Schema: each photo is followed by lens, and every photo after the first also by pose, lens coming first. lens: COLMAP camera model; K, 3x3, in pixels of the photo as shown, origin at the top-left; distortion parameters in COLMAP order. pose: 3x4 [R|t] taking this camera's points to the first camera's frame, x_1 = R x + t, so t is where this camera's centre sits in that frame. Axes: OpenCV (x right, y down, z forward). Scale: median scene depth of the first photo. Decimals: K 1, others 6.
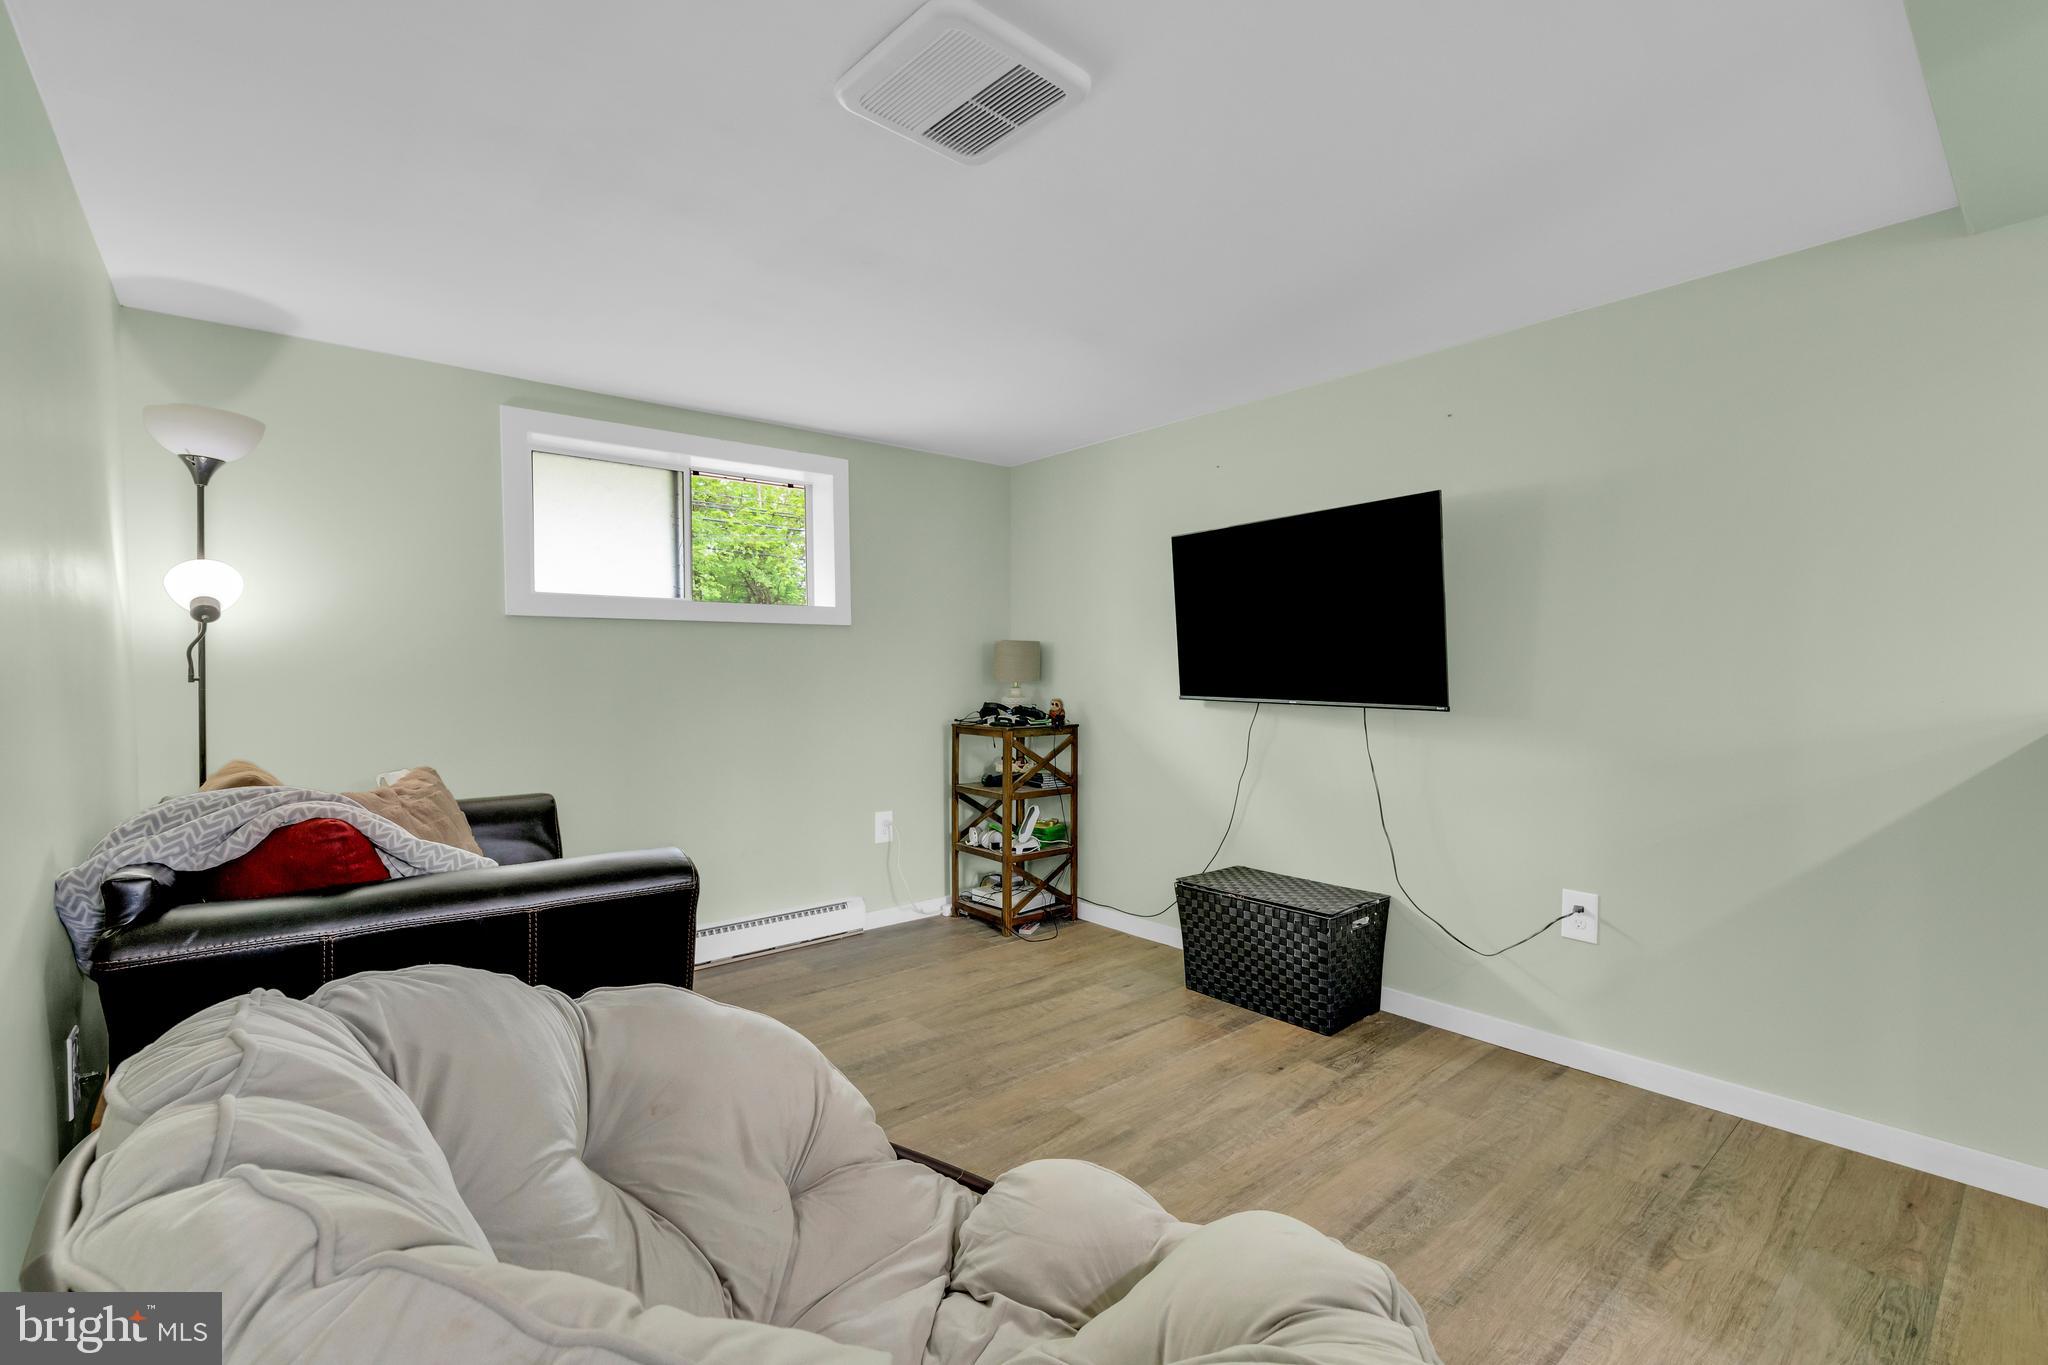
lens RADIAL K [[893.5, 0, 1032.8], [0, 893.5, 692.2], [0, 0, 1]] dist [-0.004188, -0.000731]
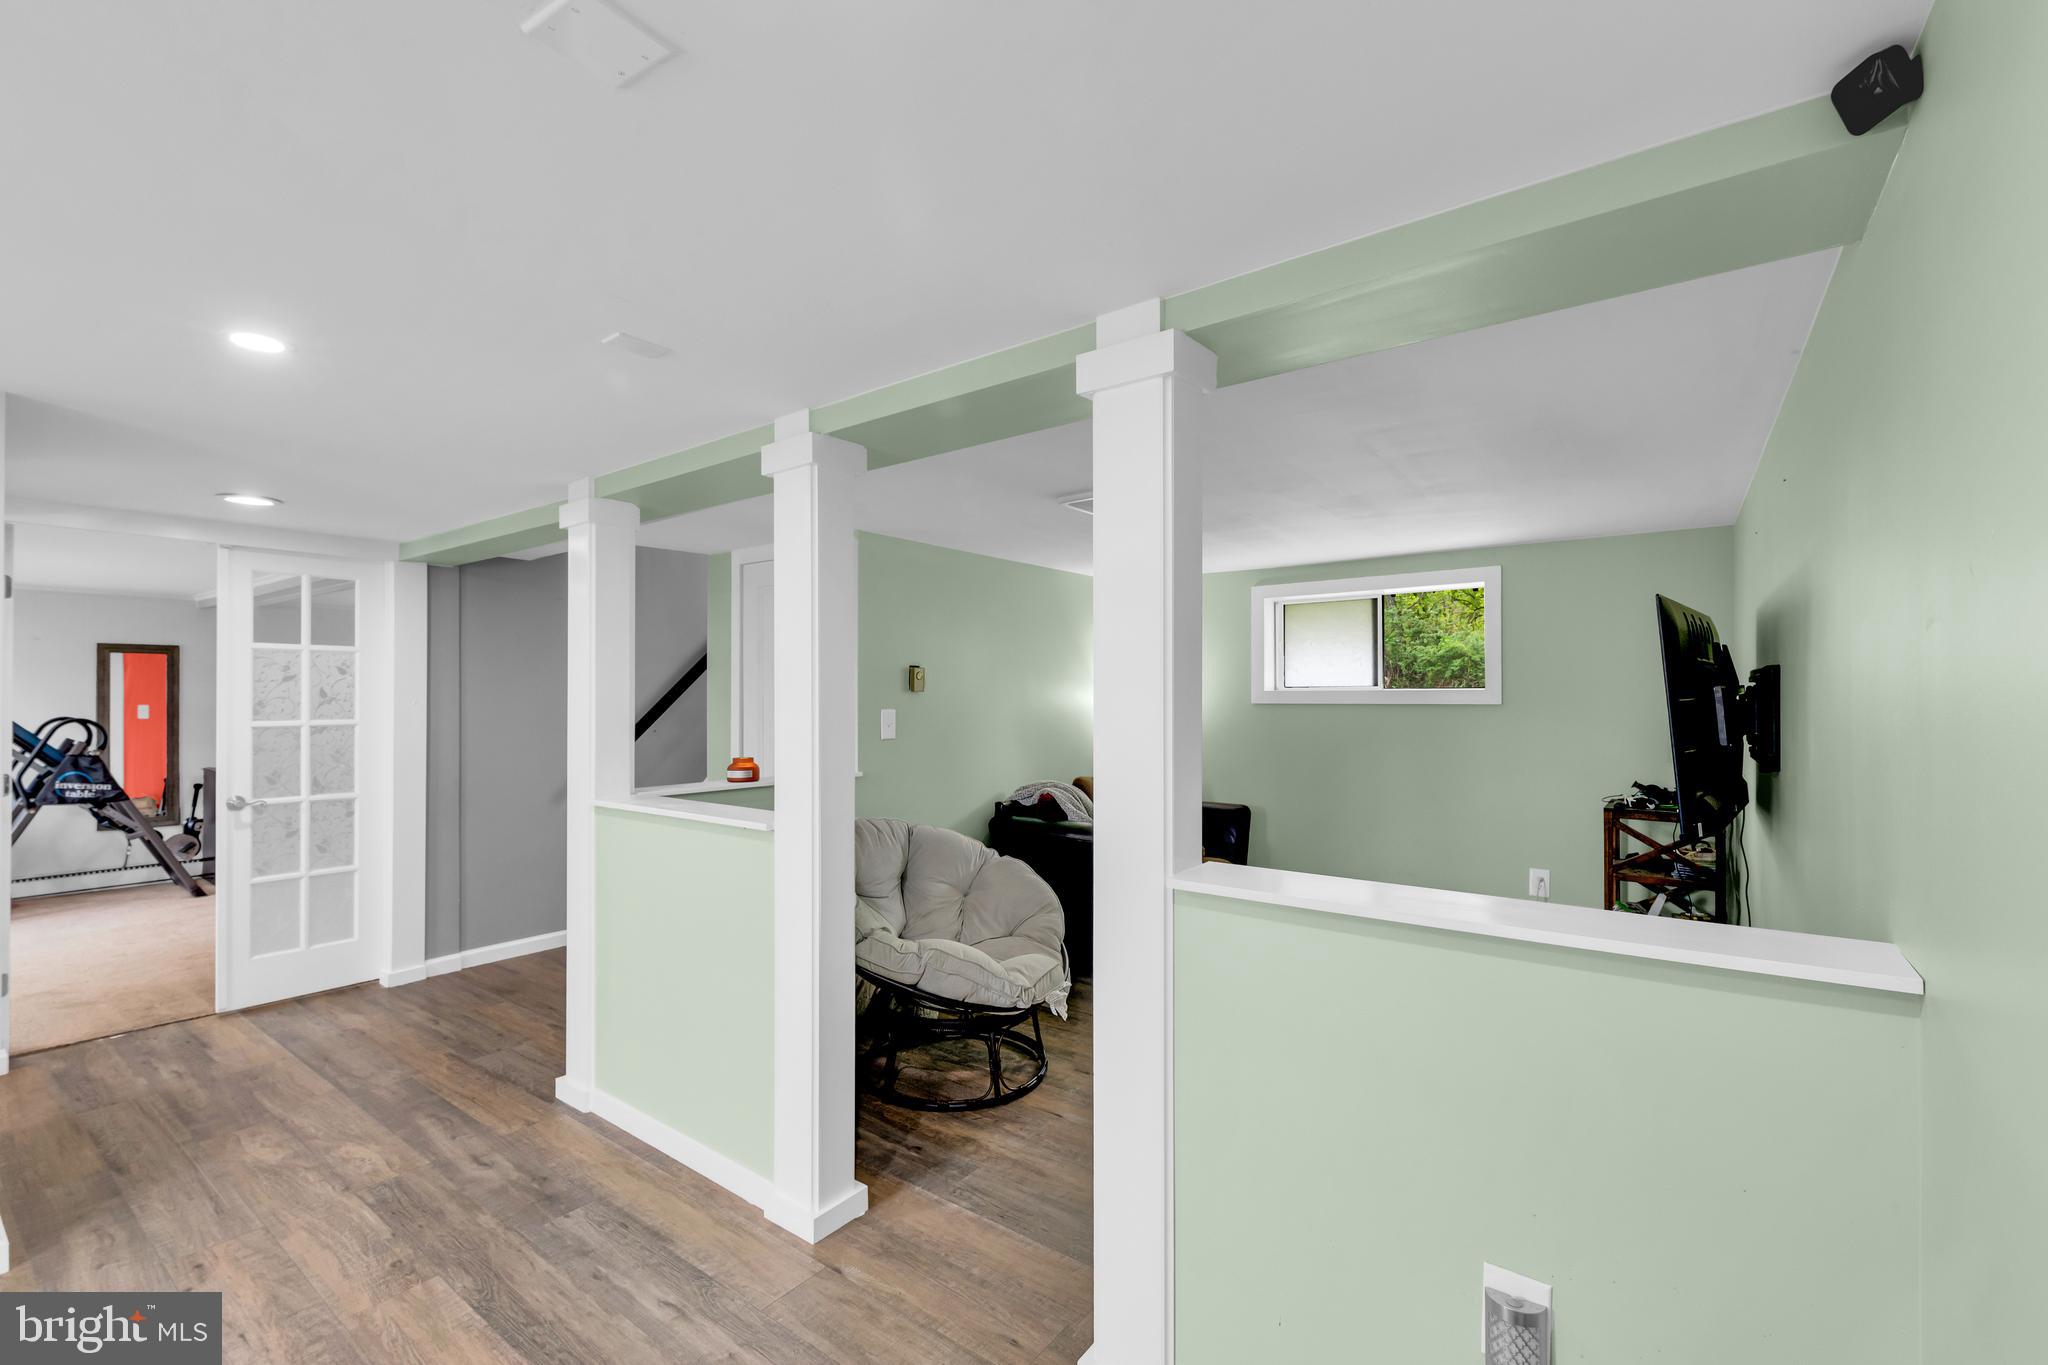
lens RADIAL K [[885.5, 0, 997.6], [0, 885.5, 694.9], [0, 0, 1]] dist [-0.002691, -0.001379]
pose [[0.198403, 0.005304, -0.980106, 0.896242], [-0.020345, 0.999792, 0.001293, -0.082401], [0.979909, 0.019684, 0.198470, 0.123528]]
